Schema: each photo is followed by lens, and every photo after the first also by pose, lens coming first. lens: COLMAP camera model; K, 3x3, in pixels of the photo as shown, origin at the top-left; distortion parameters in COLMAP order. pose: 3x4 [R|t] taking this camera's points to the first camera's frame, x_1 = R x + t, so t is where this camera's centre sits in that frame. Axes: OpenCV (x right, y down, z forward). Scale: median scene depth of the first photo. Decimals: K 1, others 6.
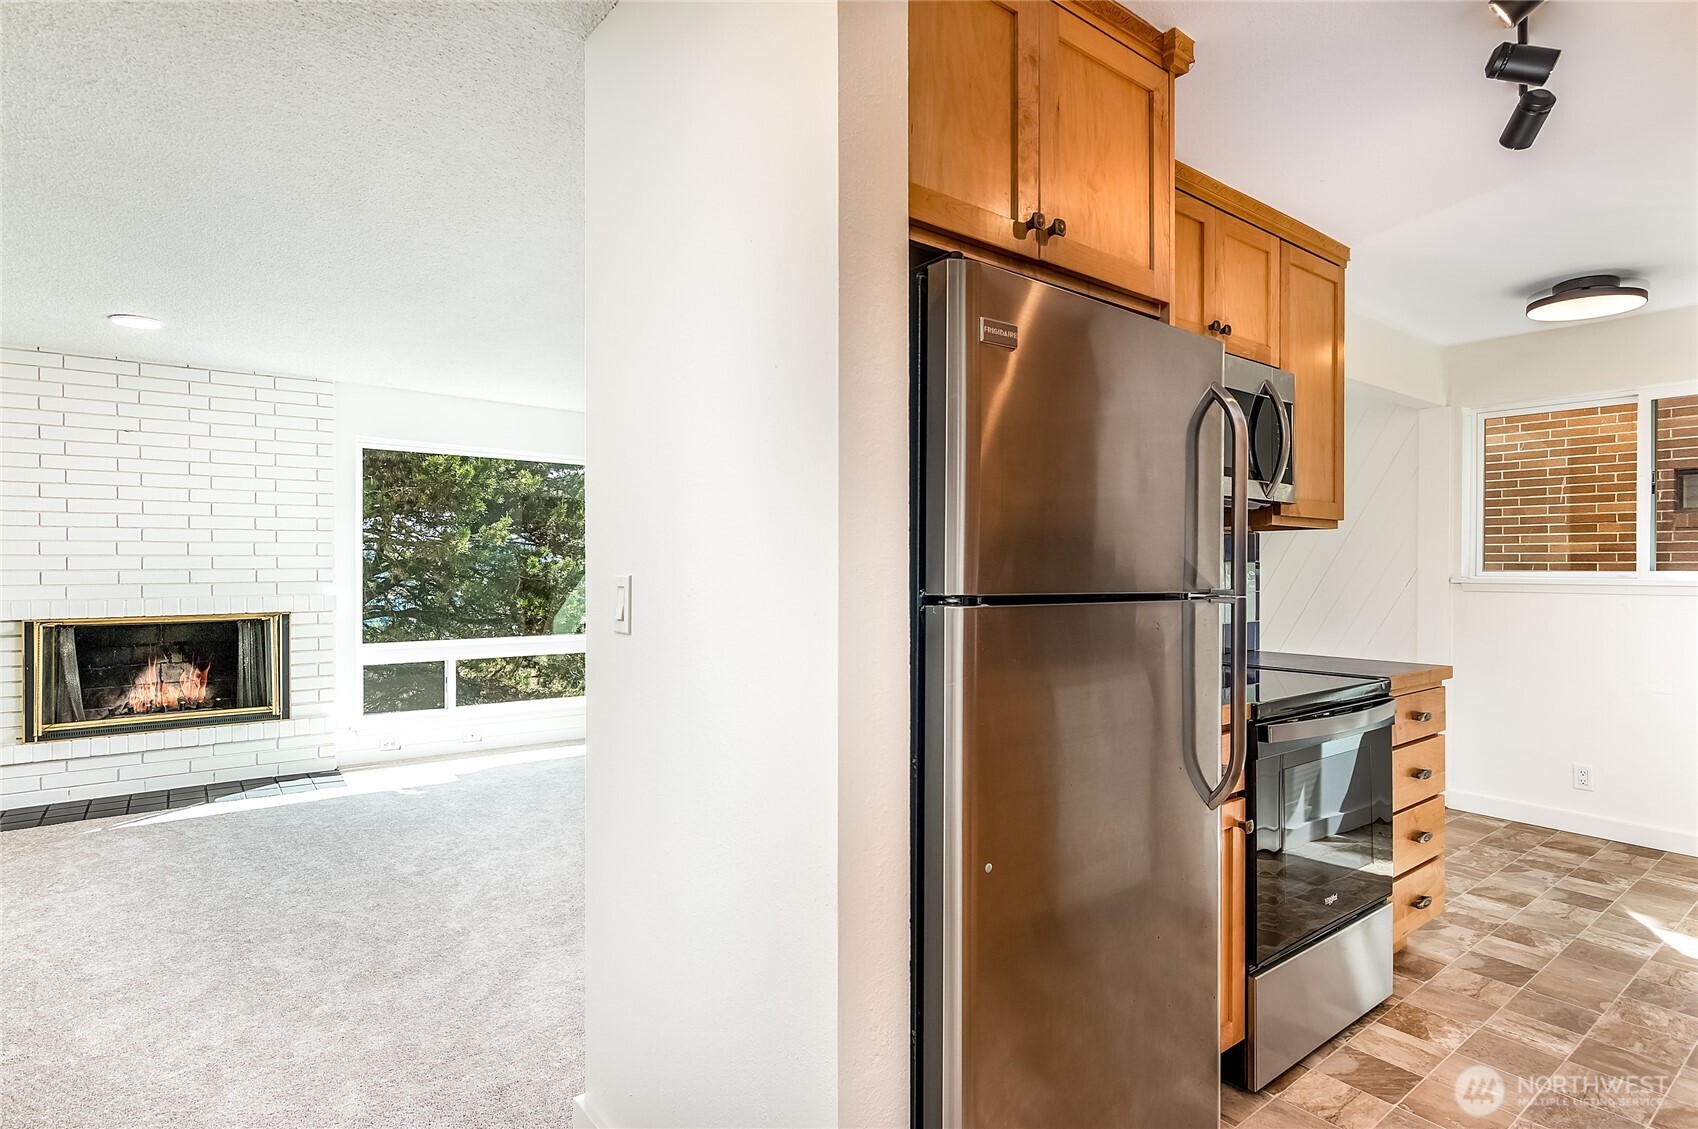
lens RADIAL K [[869.9, 0, 850.6], [0, 869.9, 566.1], [0, 0, 1]] dist [-0.003965, 0.002061]
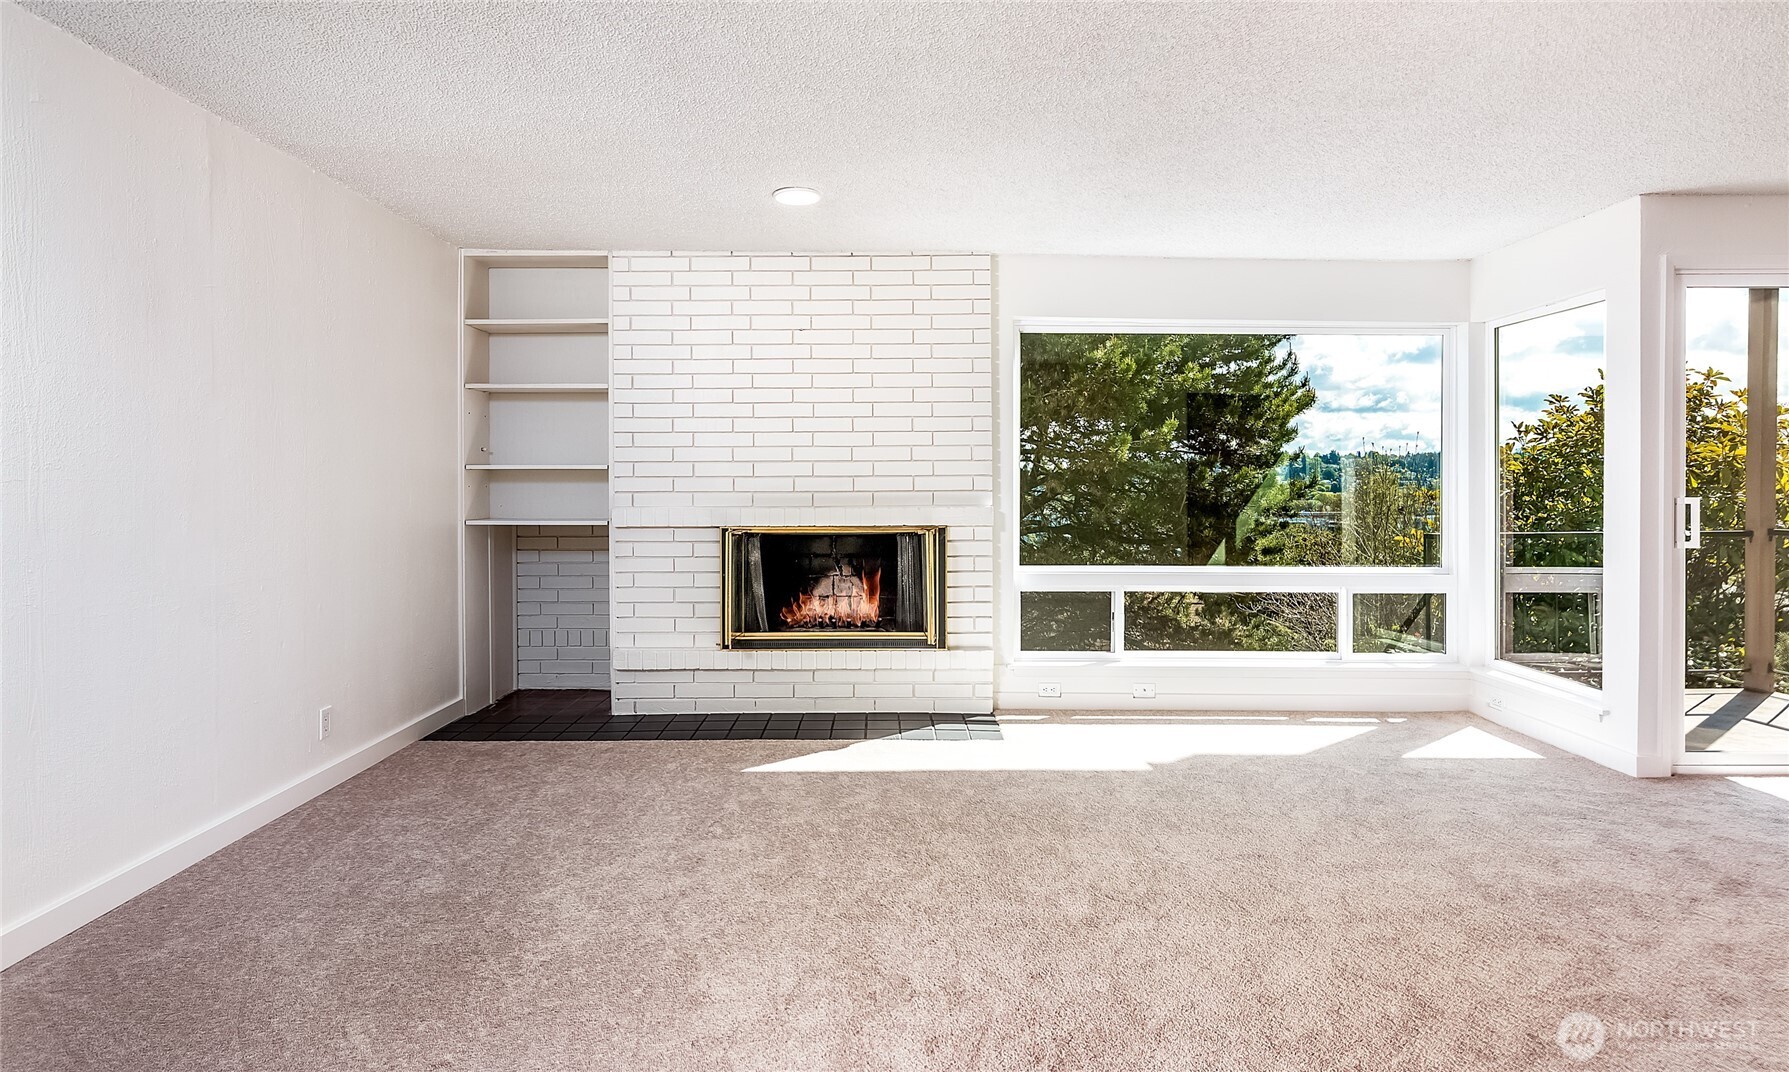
lens RADIAL K [[917.6, 0, 886.9], [0, 917.6, 494.7], [0, 0, 1]] dist [-0.001253, 0.000174]
pose [[0.792000, 0.006269, -0.610489, -0.128595], [0.001035, 0.999932, 0.011612, 0.010950], [0.610521, -0.009828, 0.791939, 0.231066]]
